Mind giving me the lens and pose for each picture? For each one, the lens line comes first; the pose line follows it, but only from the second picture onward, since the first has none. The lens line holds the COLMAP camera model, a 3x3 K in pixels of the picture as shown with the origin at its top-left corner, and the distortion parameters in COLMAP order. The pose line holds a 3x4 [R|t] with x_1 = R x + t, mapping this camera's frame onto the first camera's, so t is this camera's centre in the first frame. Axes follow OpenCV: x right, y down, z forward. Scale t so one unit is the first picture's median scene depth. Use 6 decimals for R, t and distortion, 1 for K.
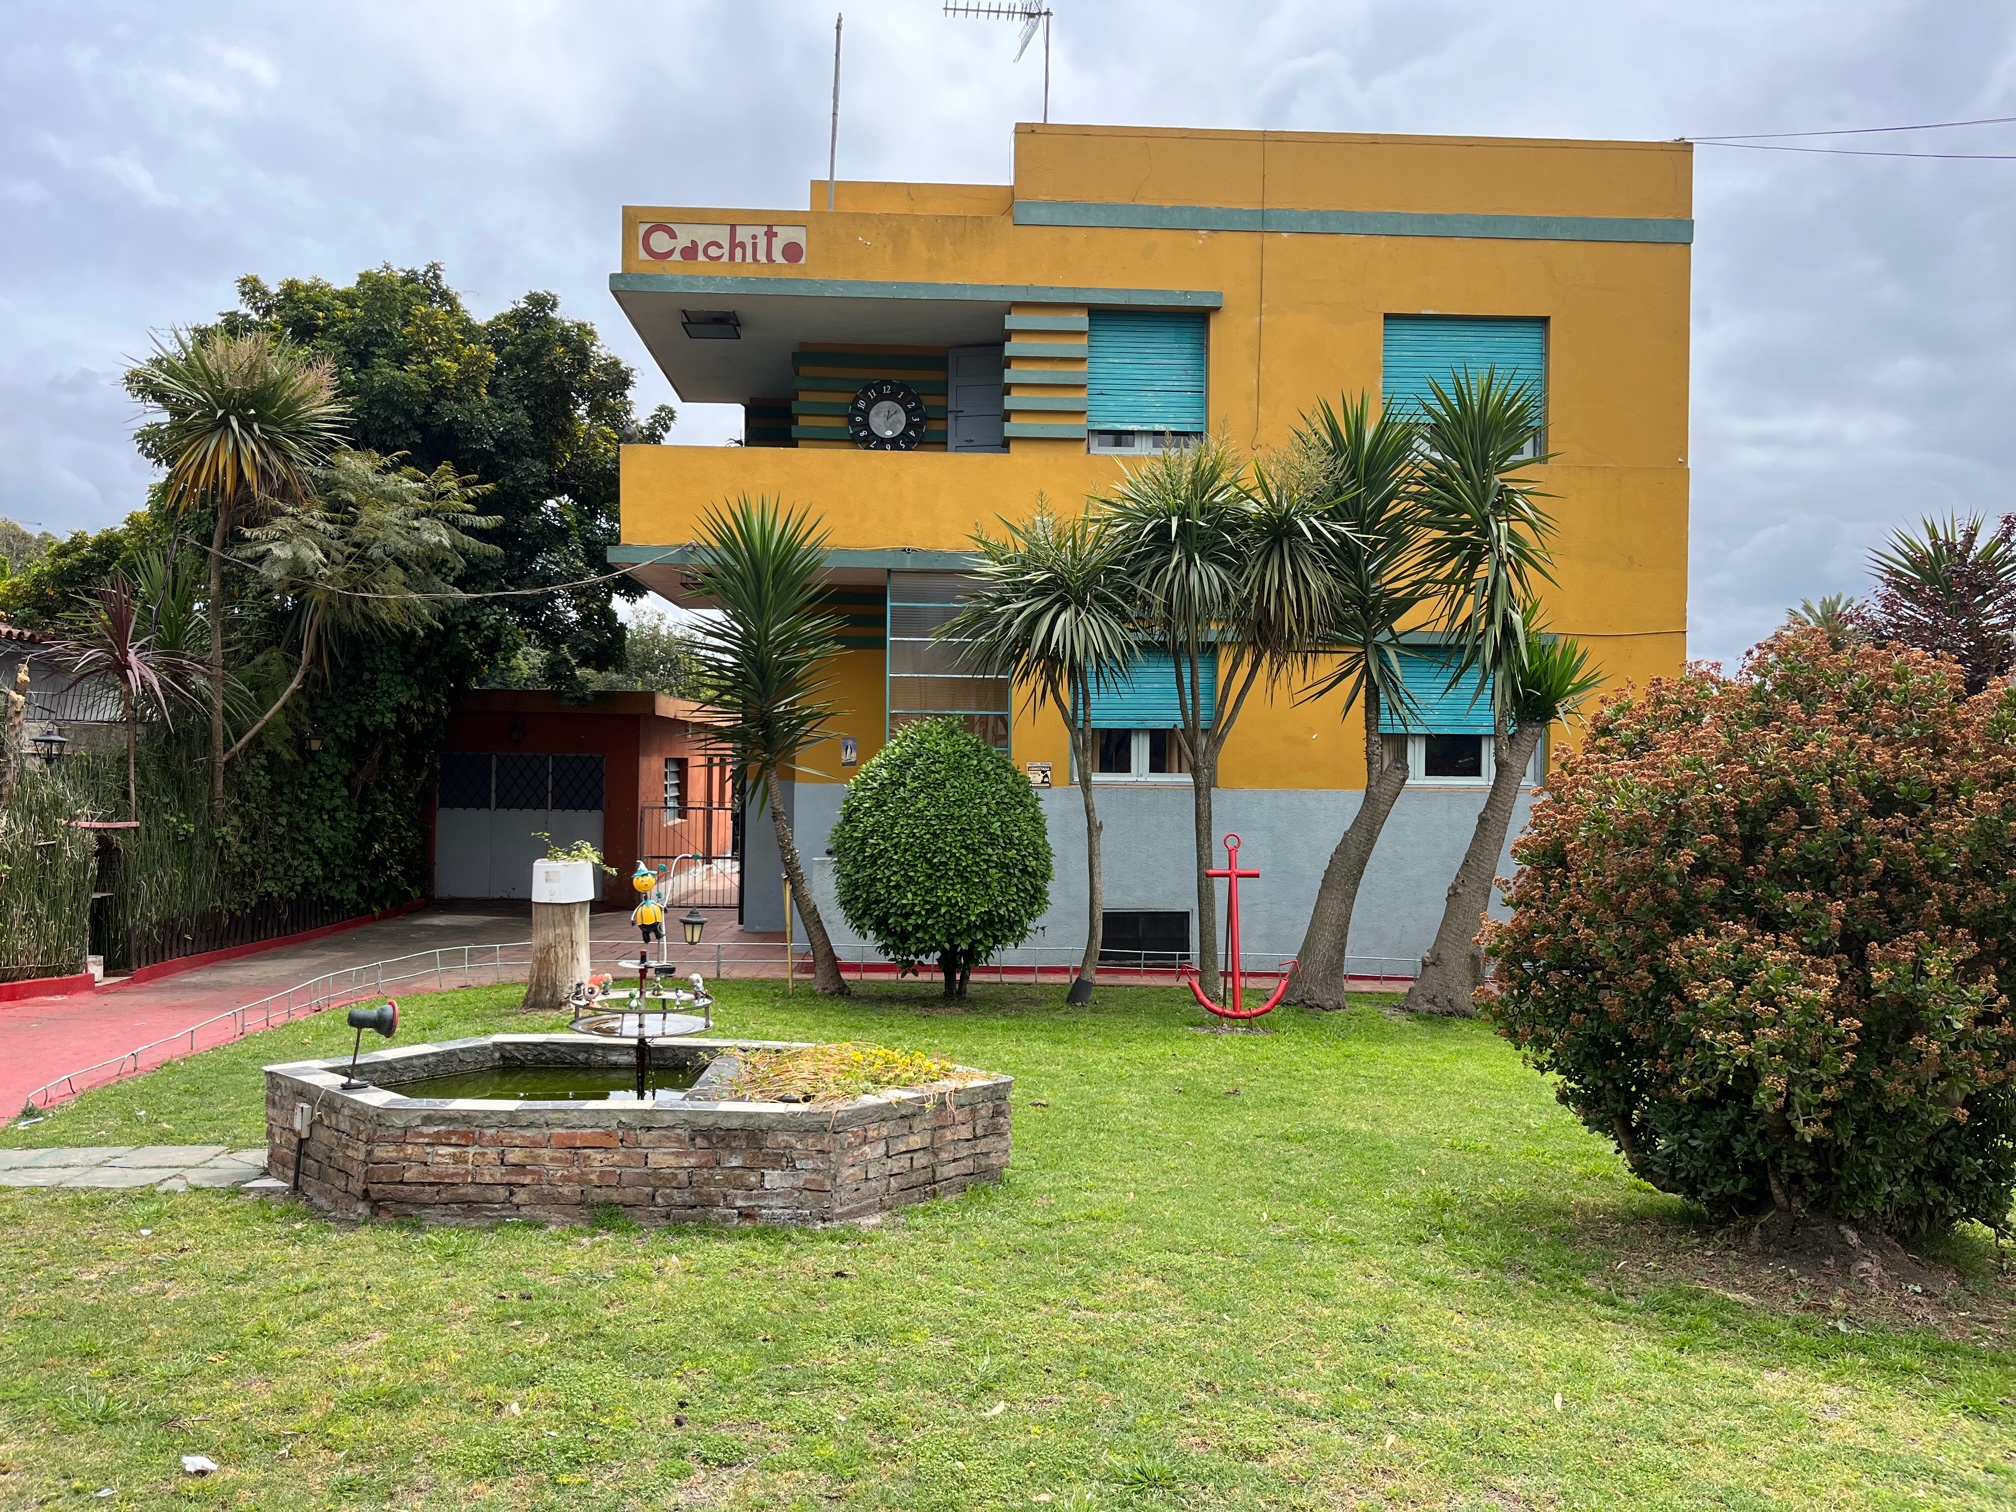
lens RADIAL K [[1584.9, 0, 1009.9], [0, 1584.9, 753.6], [0, 0, 1]] dist [0.015319, -0.010522]
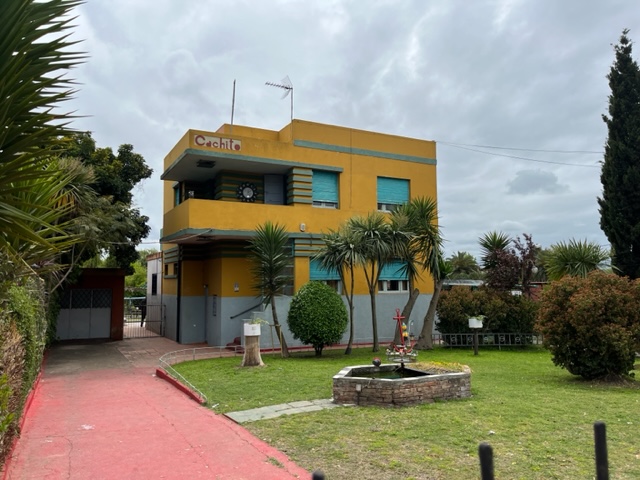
lens RADIAL K [[503.1, 0, 317.5], [0, 503.1, 240.9], [0, 0, 1]] dist [0.015319, -0.010522]
pose [[0.901303, 0.016856, 0.432862, -0.456917], [0.013608, 0.997648, -0.067183, -0.029043], [-0.432976, 0.066443, 0.898953, -0.074440]]
